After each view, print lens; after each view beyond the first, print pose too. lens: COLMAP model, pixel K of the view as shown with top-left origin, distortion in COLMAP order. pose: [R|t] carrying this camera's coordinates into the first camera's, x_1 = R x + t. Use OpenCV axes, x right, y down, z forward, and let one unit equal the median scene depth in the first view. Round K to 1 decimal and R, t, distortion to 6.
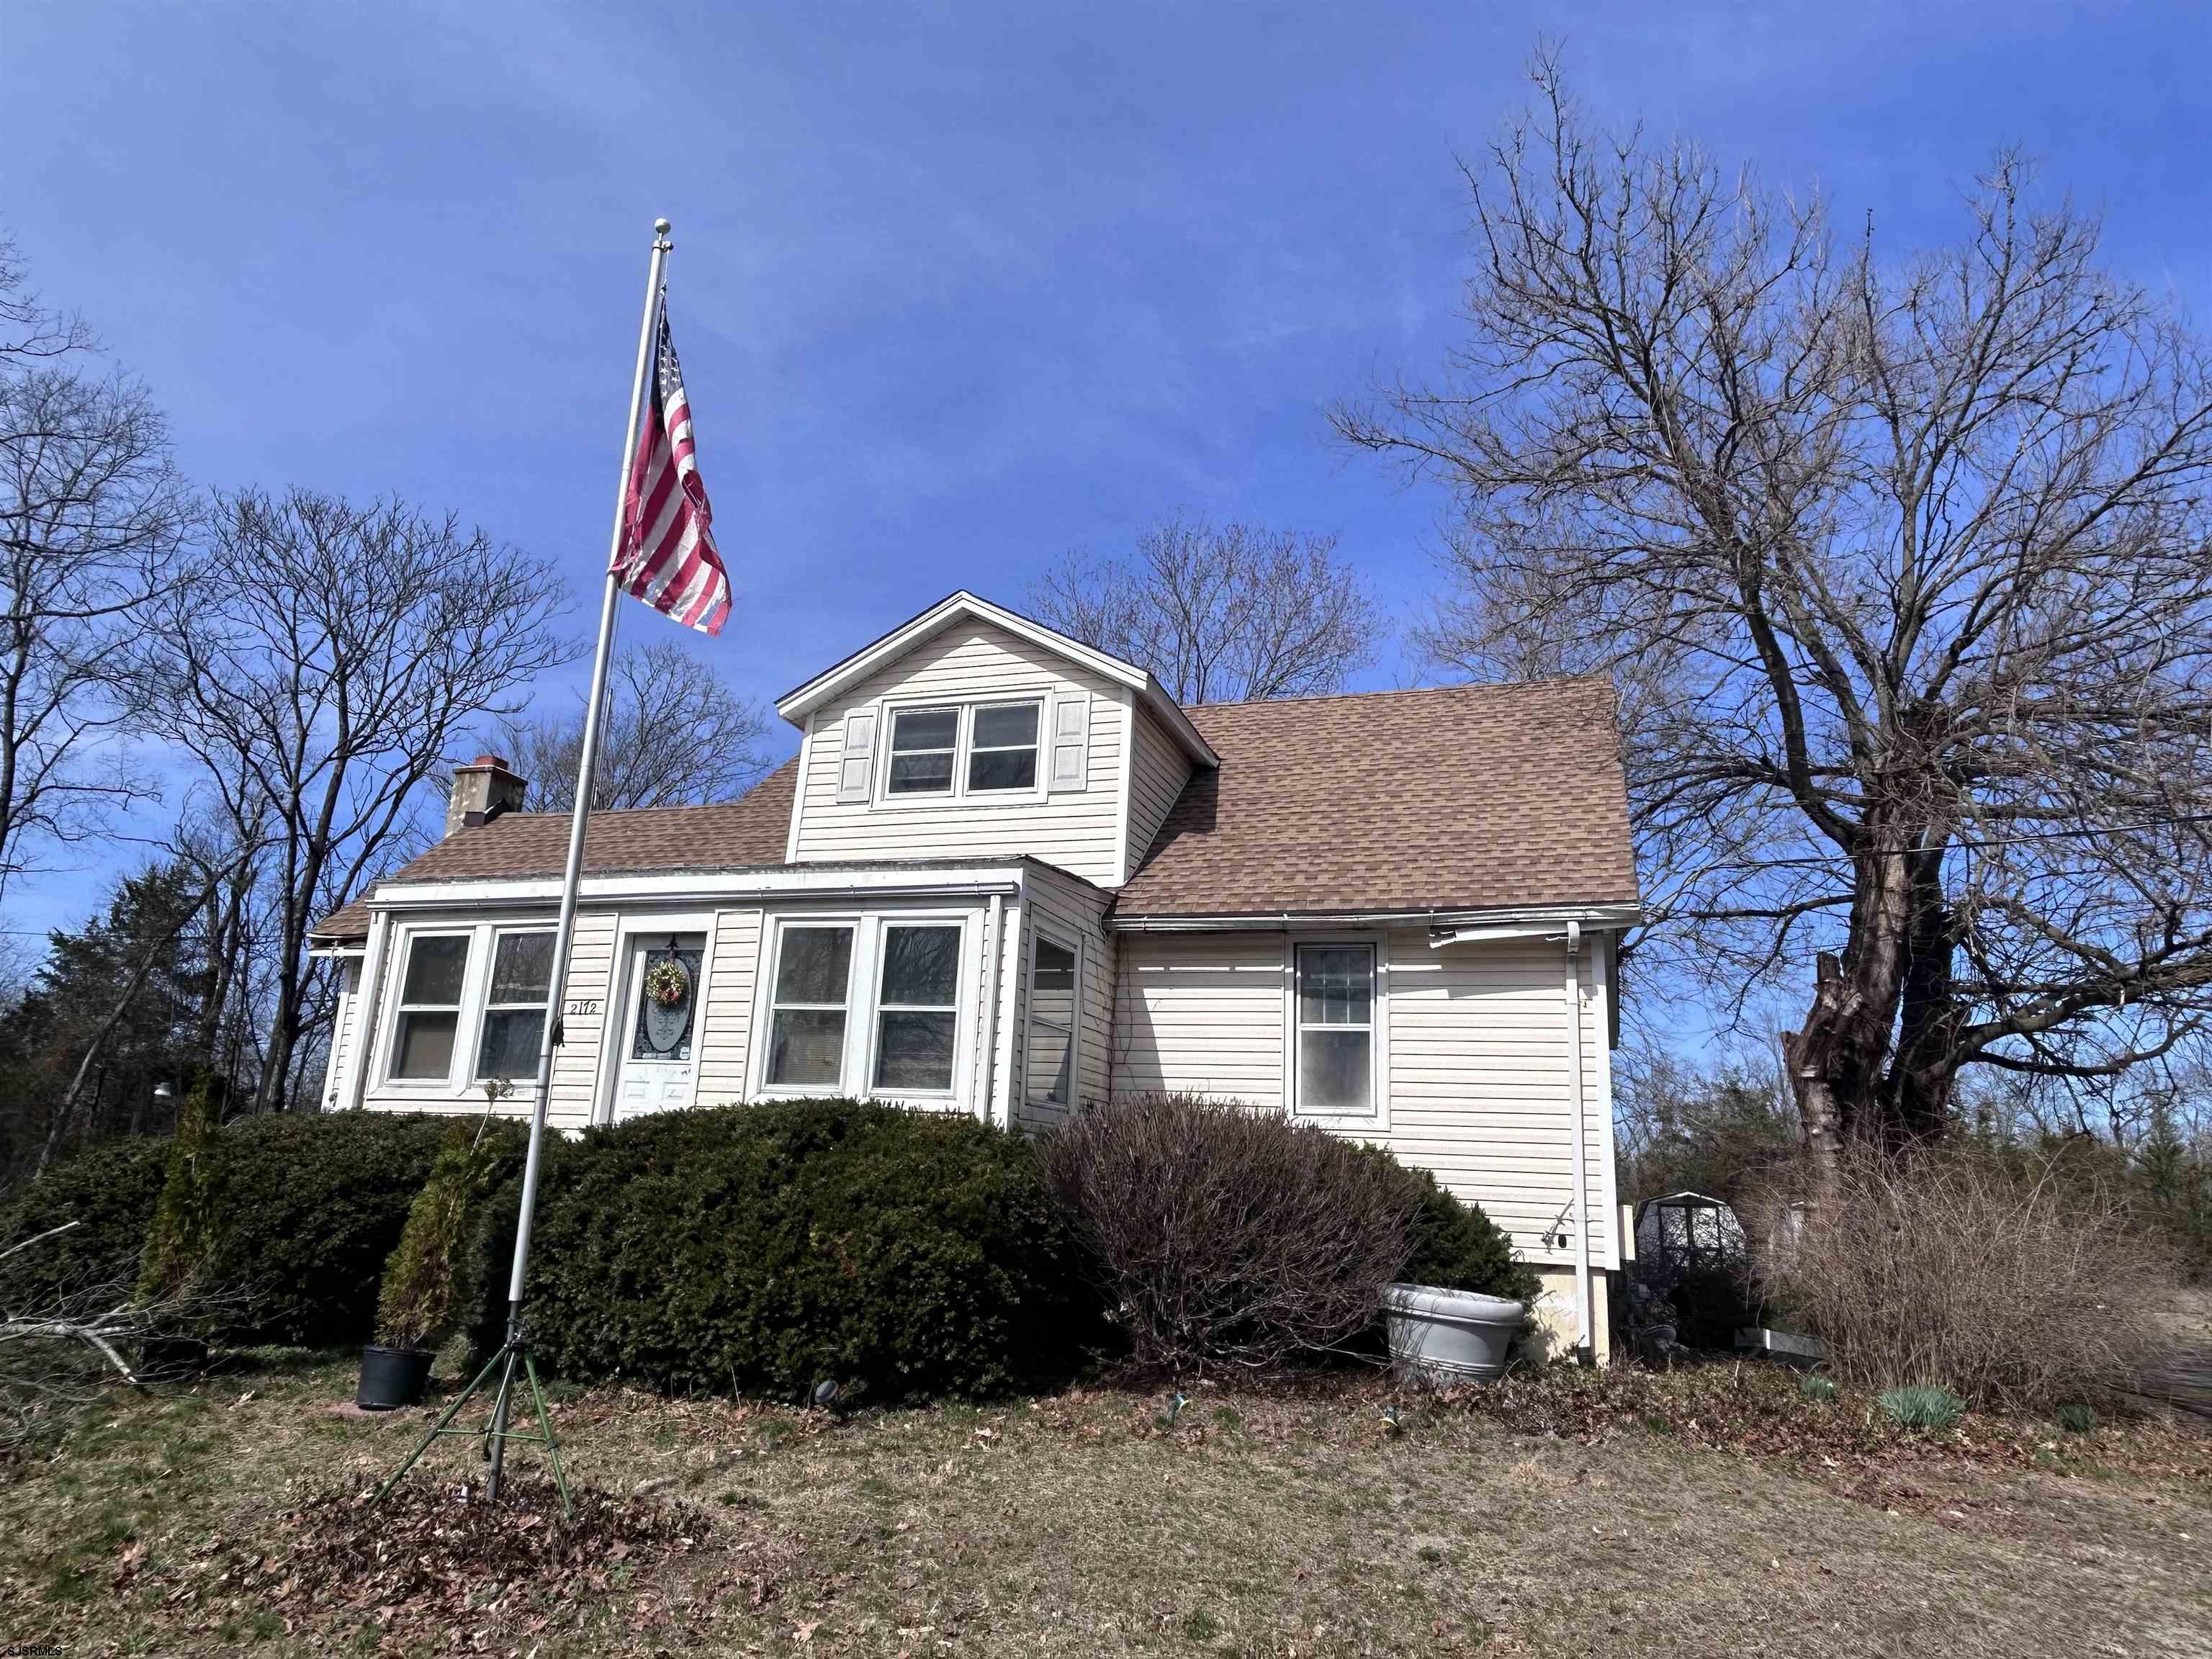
lens RADIAL K [[1406.1, 0, 1106.0], [0, 1406.1, 829.5], [0, 0, 1]] dist [0.027946, -0.045722]
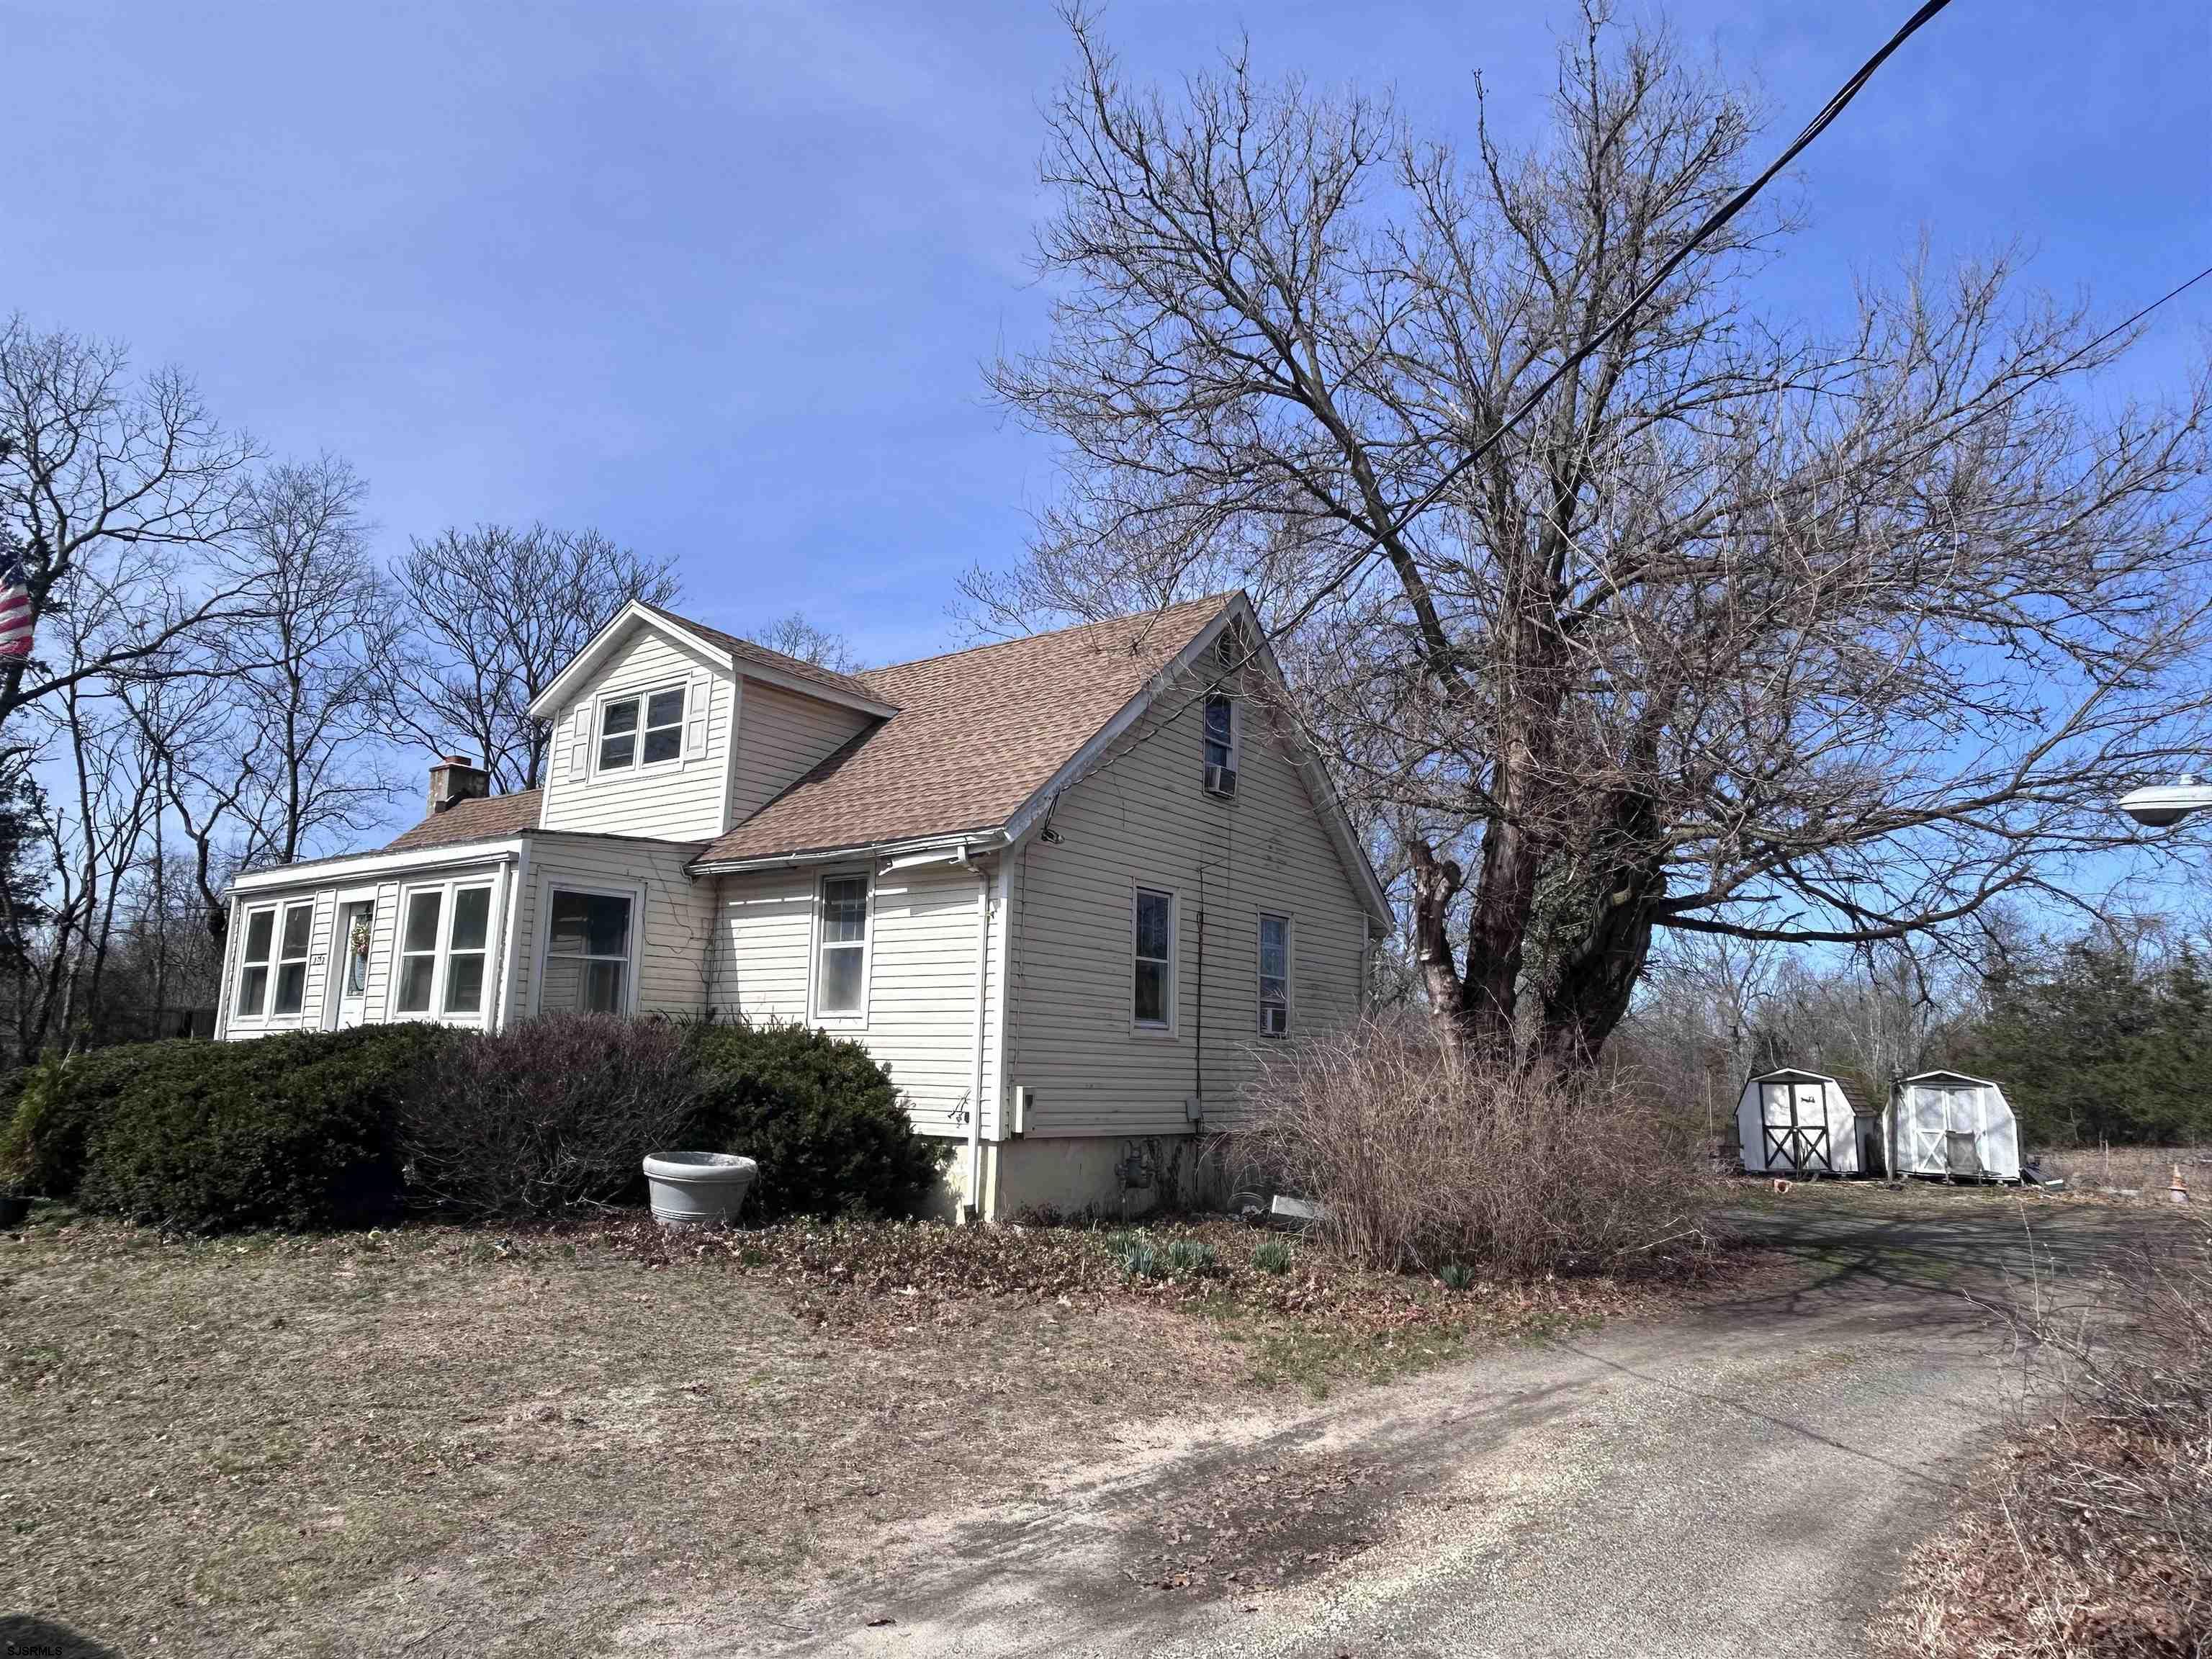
lens RADIAL K [[1406.1, 0, 1106.0], [0, 1406.1, 829.5], [0, 0, 1]] dist [0.027946, -0.045722]
pose [[0.949777, -0.075721, -0.303627, 0.733018], [0.097804, 0.993504, 0.058174, -0.003807], [0.297250, -0.084948, 0.951013, -0.056586]]
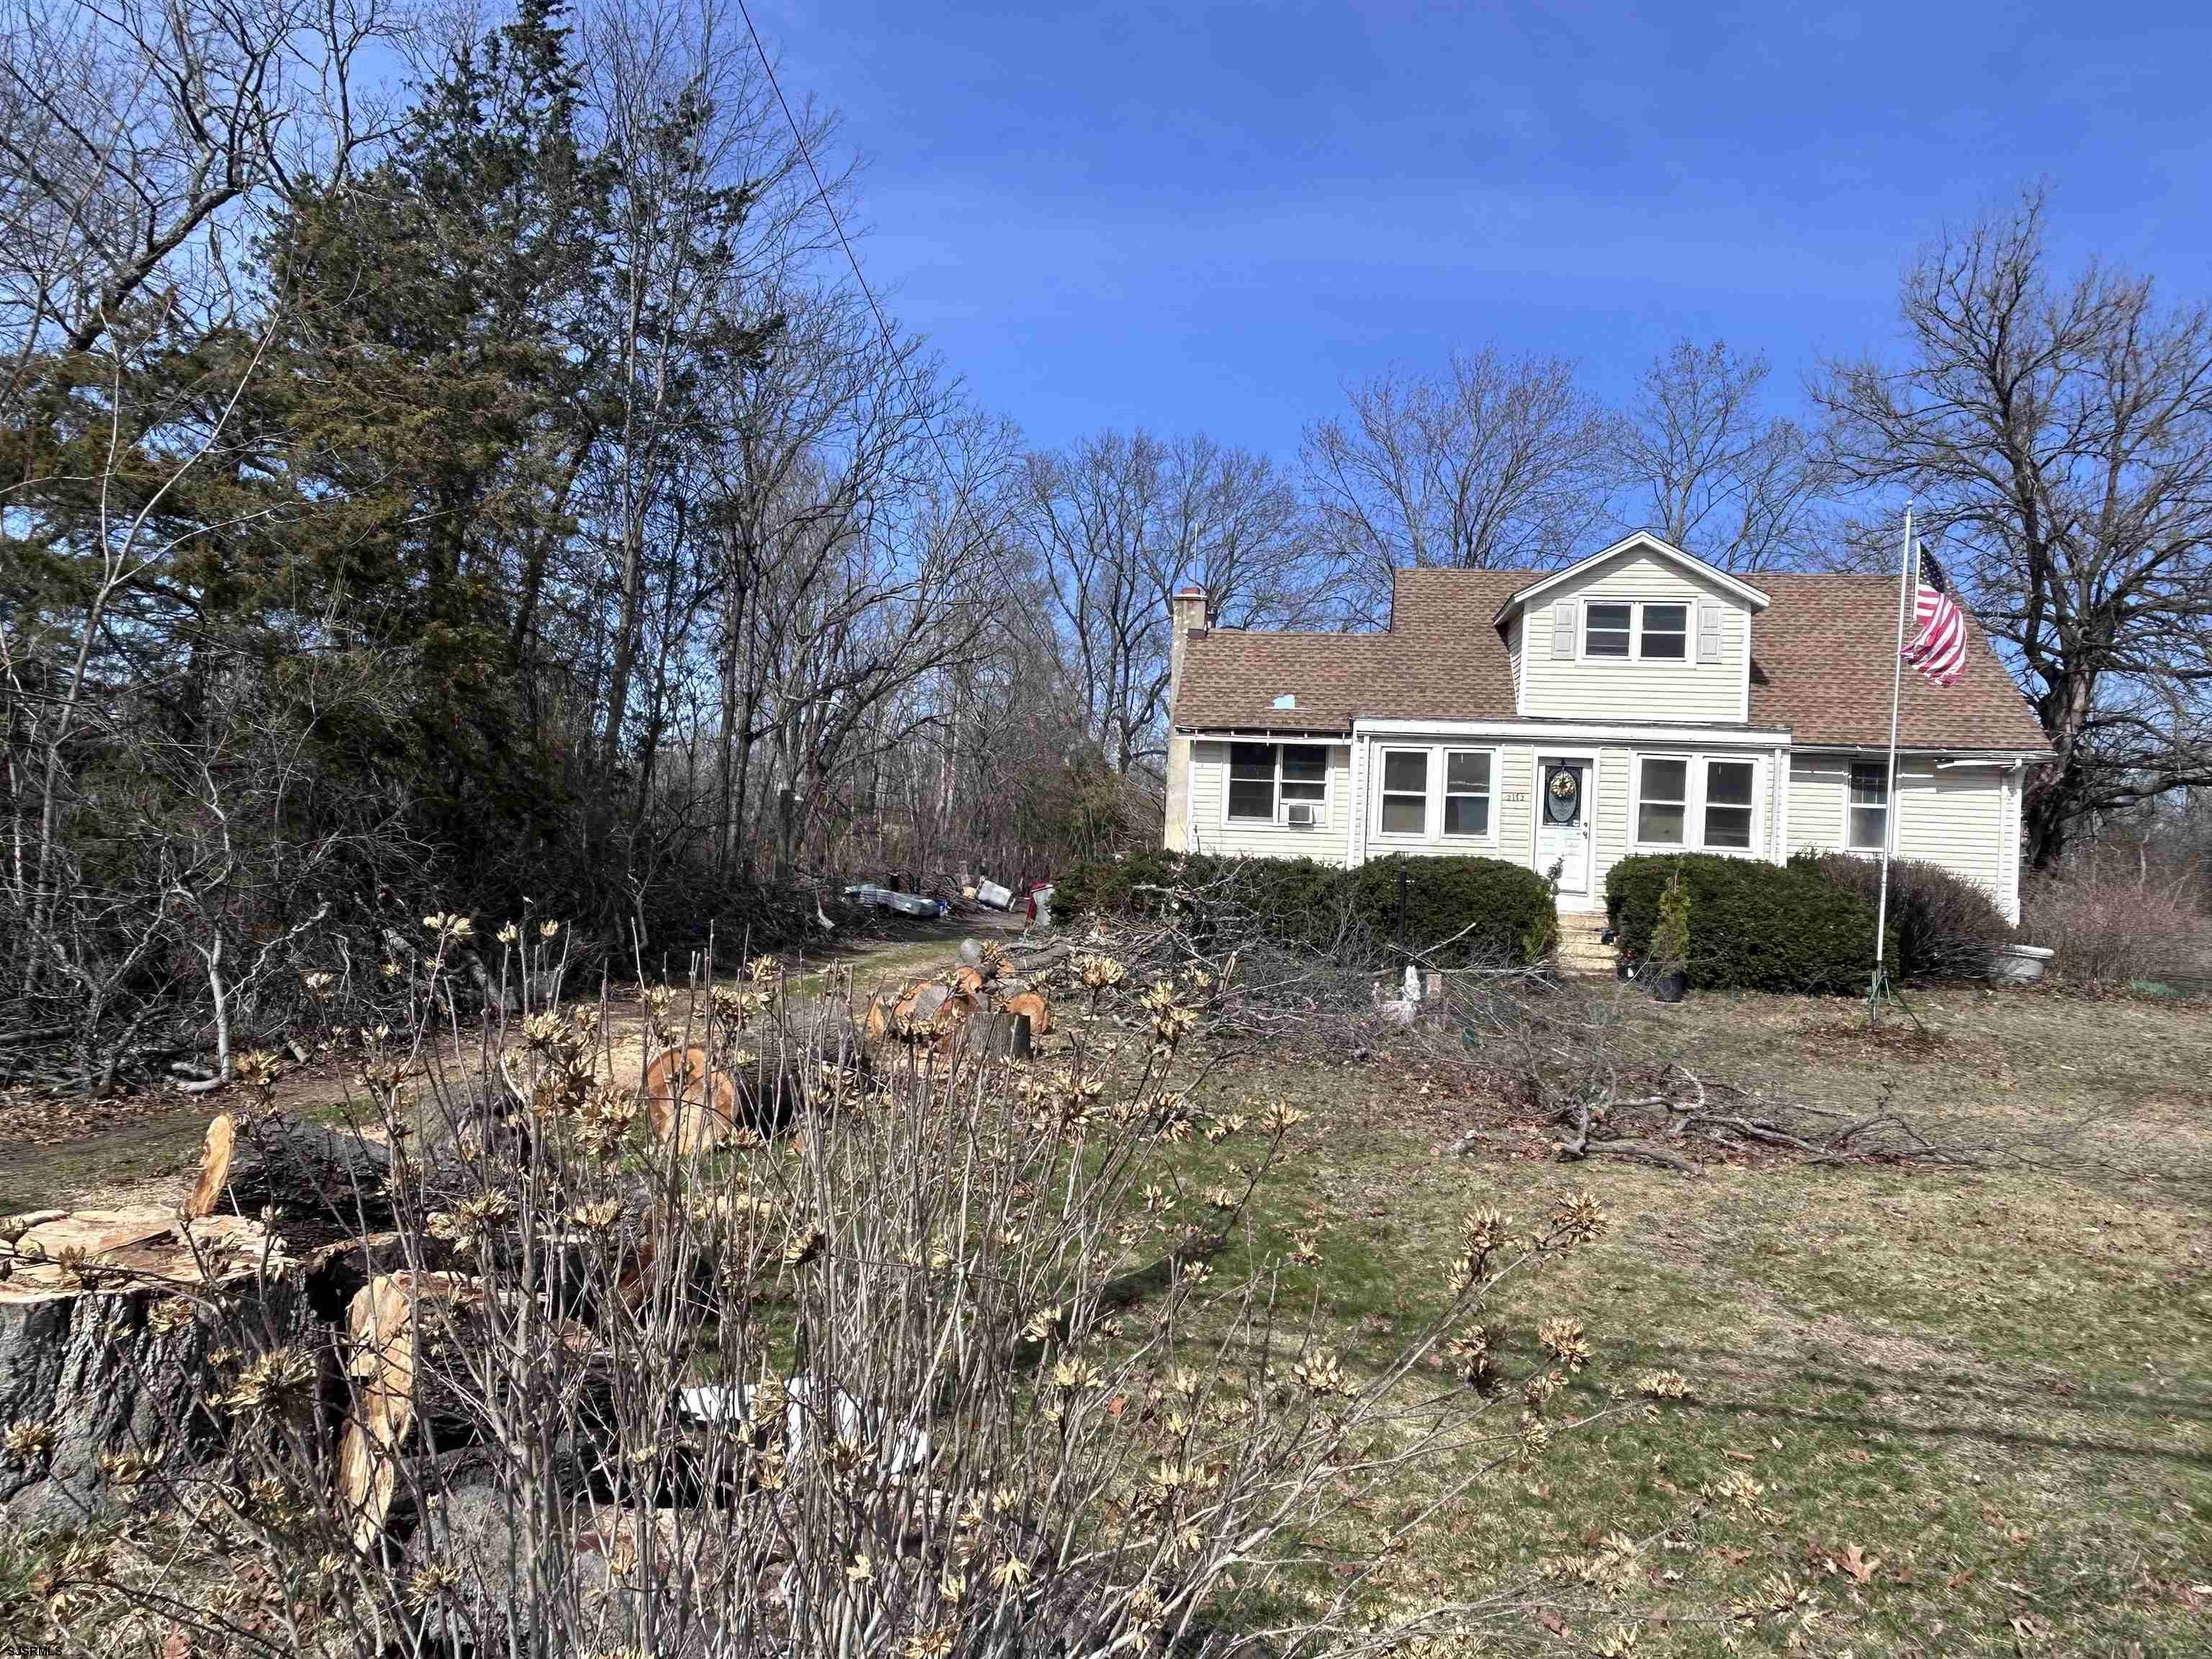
lens RADIAL K [[1406.1, 0, 1106.0], [0, 1406.1, 829.5], [0, 0, 1]] dist [0.027946, -0.045722]
pose [[0.987925, 0.002154, 0.154916, -1.105739], [-0.041707, 0.966688, 0.252535, -0.254405], [-0.149212, -0.255947, 0.955106, -0.627582]]
